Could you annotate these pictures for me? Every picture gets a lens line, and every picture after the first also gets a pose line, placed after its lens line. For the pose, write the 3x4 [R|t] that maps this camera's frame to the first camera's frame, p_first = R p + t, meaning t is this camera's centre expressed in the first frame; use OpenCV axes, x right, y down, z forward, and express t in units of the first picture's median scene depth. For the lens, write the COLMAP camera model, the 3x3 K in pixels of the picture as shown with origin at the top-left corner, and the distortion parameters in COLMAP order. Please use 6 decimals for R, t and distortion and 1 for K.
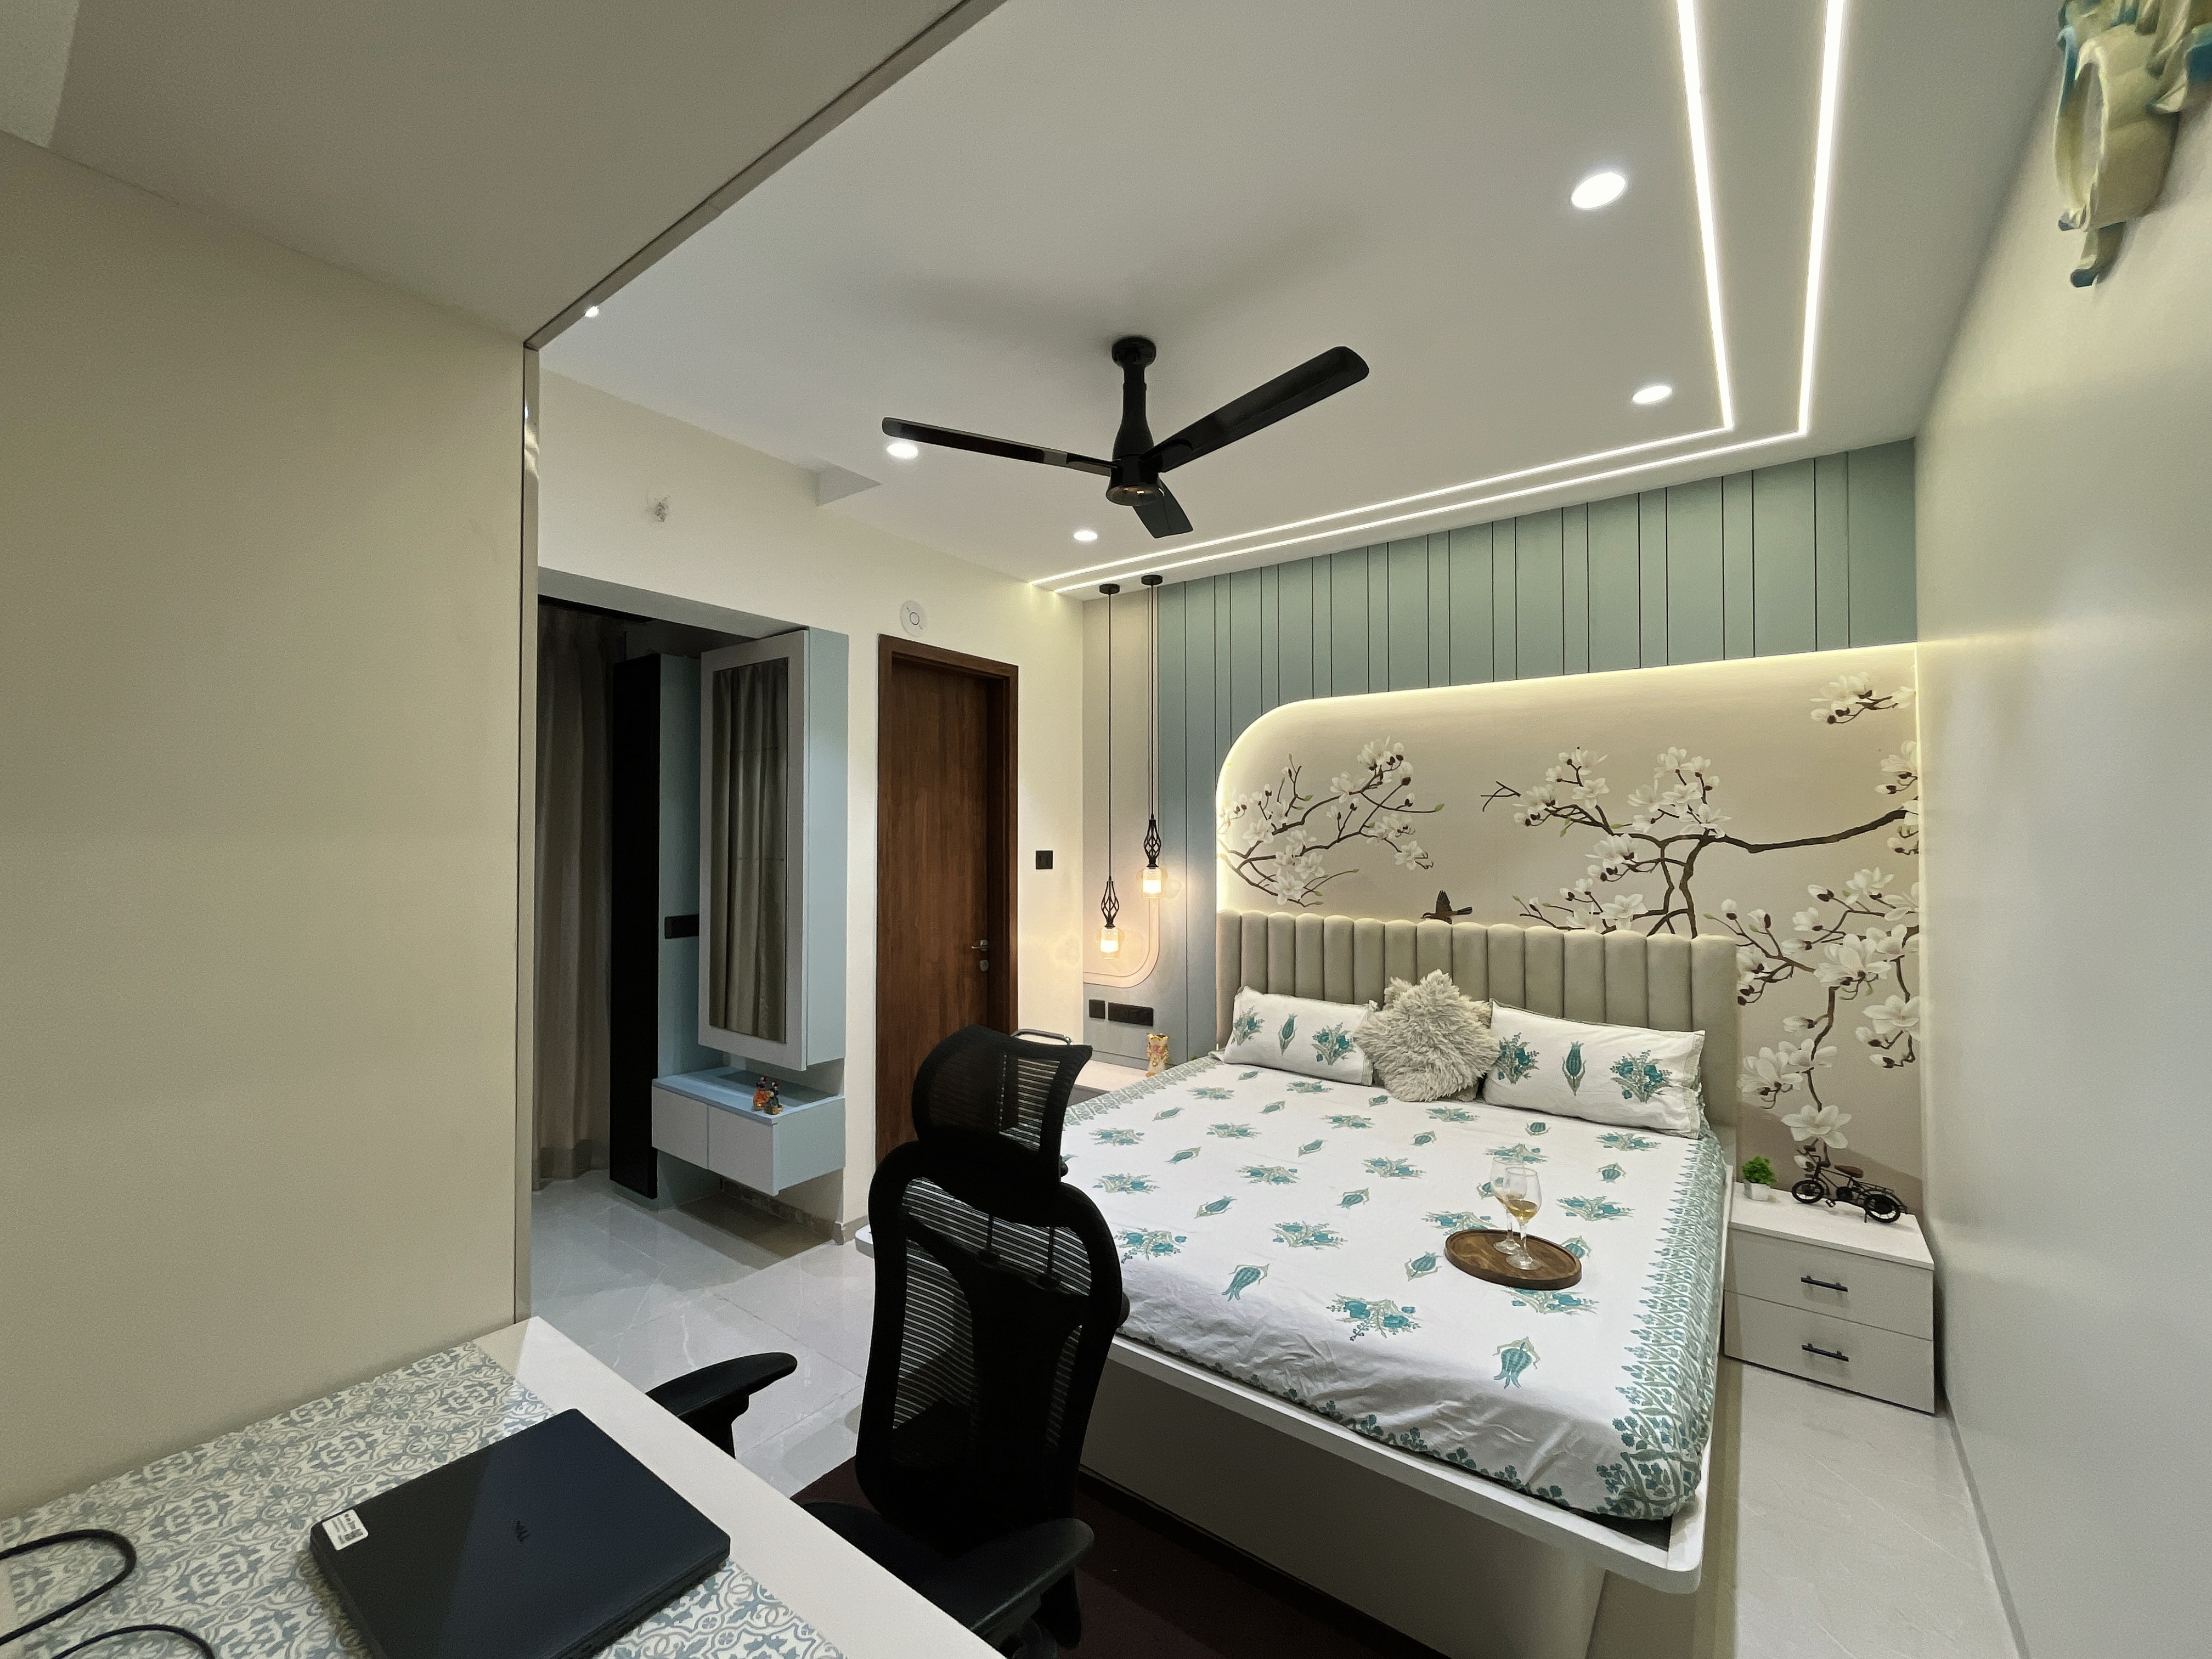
lens RADIAL K [[888.8, 0, 1104.5], [0, 888.8, 828.3], [0, 0, 1]] dist [-0.003779, -0.000584]
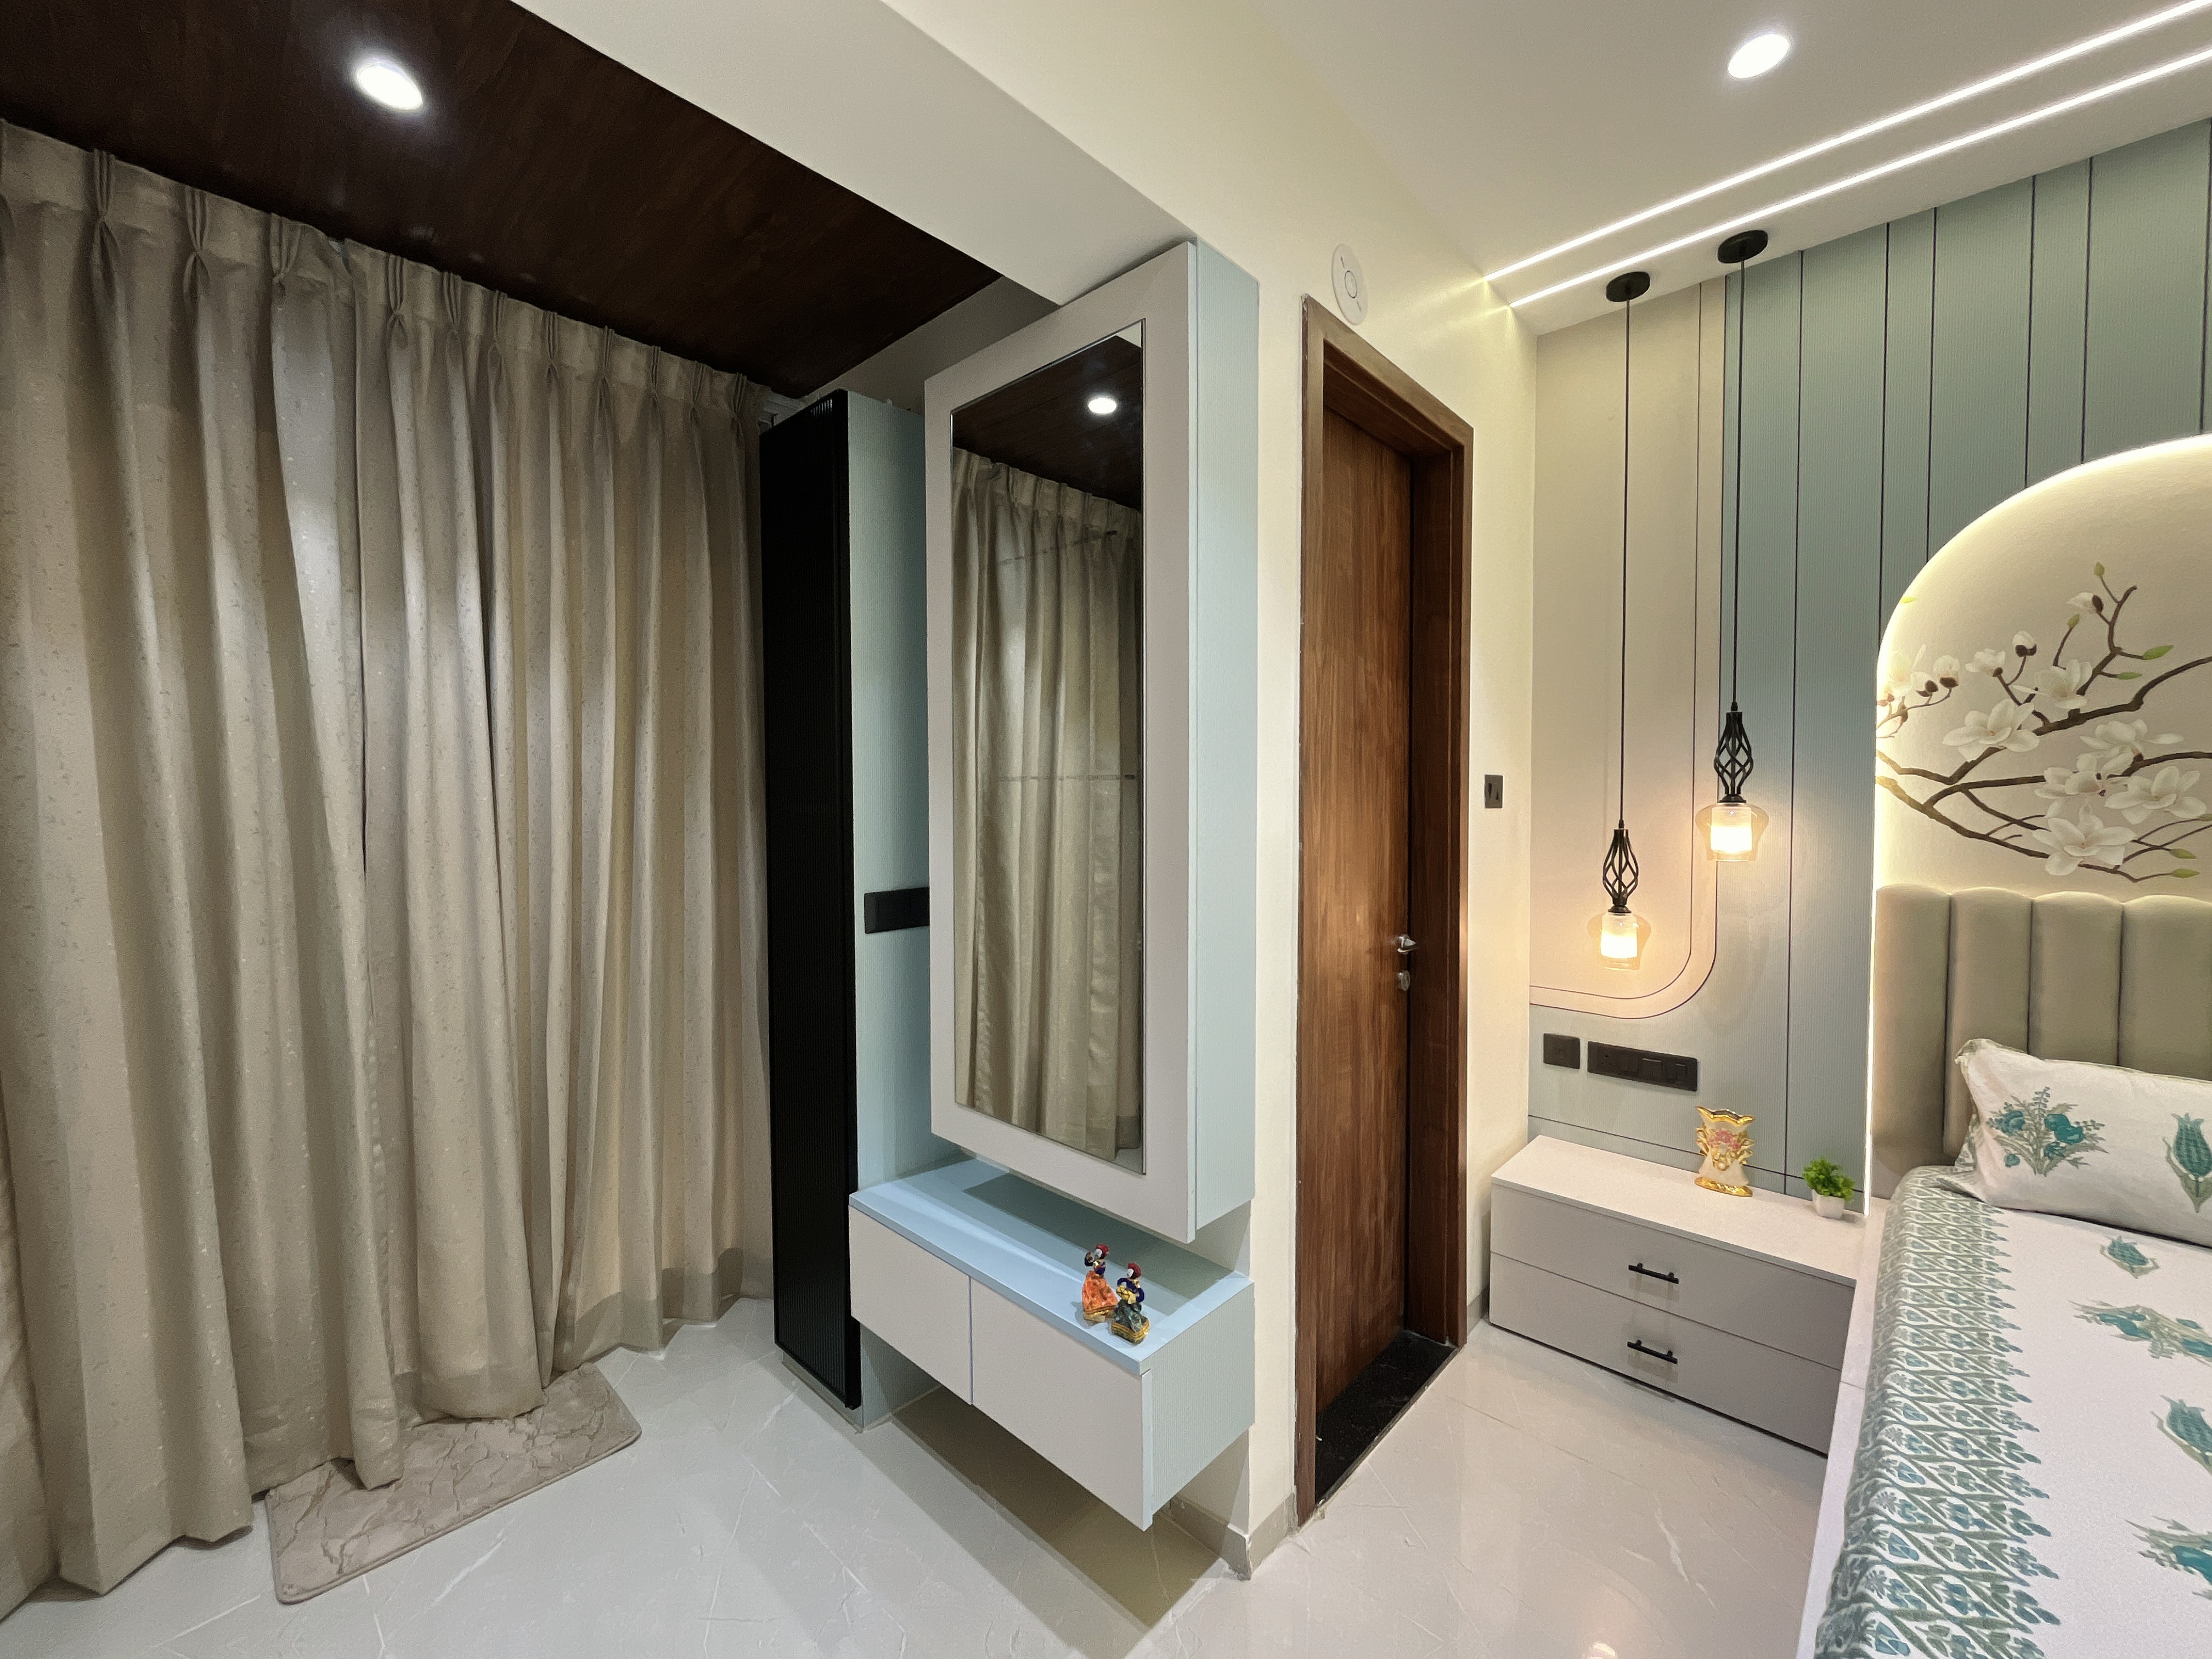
lens RADIAL K [[888.8, 0, 1107.9], [0, 888.8, 829.5], [0, 0, 1]] dist [-0.003779, -0.000584]
pose [[0.993681, 0.001096, -0.112236, -0.266675], [0.004420, 0.998794, 0.048889, 0.033571], [0.112154, -0.049076, 0.992478, 0.448899]]
